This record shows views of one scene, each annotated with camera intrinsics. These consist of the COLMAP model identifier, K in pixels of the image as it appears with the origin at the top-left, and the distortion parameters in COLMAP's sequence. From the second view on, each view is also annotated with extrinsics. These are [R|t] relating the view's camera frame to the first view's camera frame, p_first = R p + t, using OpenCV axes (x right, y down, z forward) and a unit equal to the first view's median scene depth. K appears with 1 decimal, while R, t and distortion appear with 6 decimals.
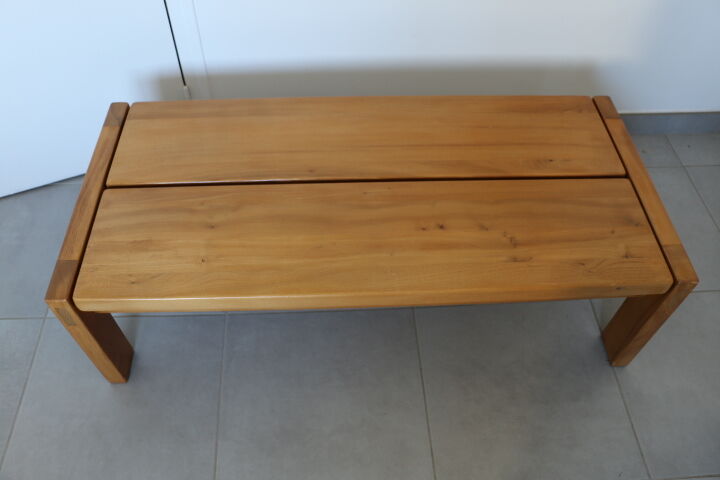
lens RADIAL K [[590.4, 0, 360.0], [0, 590.4, 240.0], [0, 0, 1]] dist [-0.128953, 0.001680]
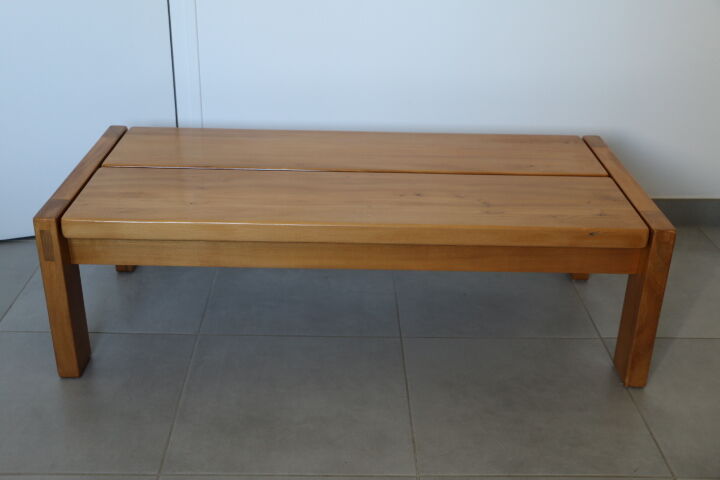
lens RADIAL K [[819.1, 0, 359.9], [0, 819.1, 195.1], [0, 0, 1]] dist [-0.021556, -0.006140]
pose [[0.999304, 0.018990, -0.032094, 0.074969], [-0.031422, 0.892259, -0.450429, 0.593871], [0.020082, 0.451124, 0.892235, -0.285668]]
